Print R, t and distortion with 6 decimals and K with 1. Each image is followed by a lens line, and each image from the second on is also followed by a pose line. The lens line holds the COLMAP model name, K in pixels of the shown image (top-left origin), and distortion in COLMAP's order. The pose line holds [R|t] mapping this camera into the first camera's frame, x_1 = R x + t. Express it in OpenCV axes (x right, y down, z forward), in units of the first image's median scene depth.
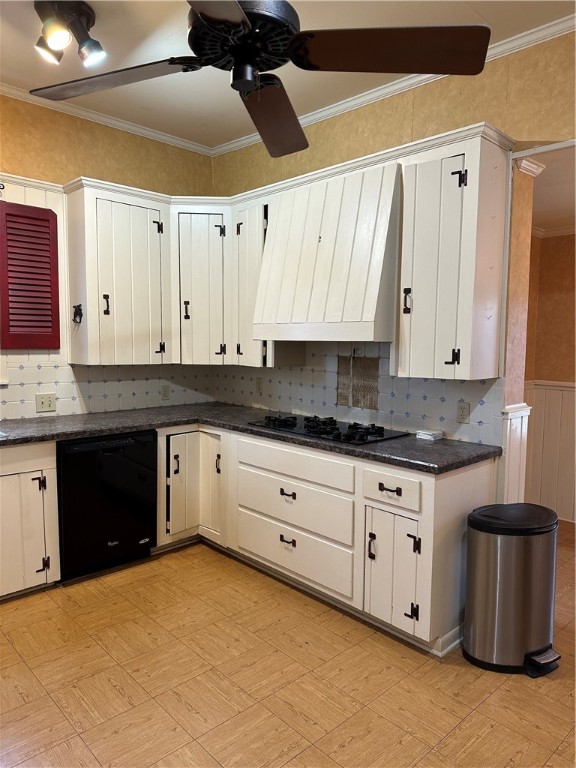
lens RADIAL K [[541.9, 0, 288.0], [0, 541.9, 384.0], [0, 0, 1]] dist [0.112512, -0.166414]
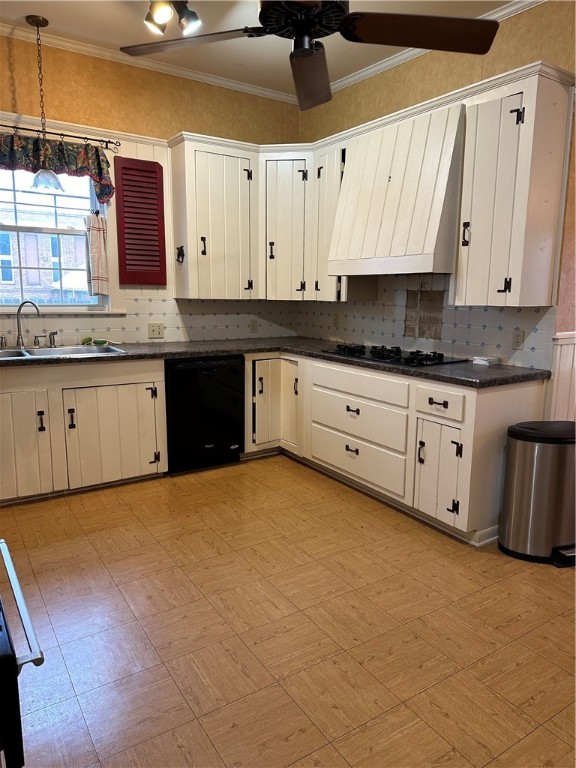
lens RADIAL K [[541.9, 0, 288.0], [0, 541.9, 384.0], [0, 0, 1]] dist [0.112512, -0.166414]
pose [[0.984156, 0.030474, -0.174666, 0.063884], [-0.015344, 0.996062, 0.087327, 0.049579], [0.176639, -0.083264, 0.980748, -0.145950]]
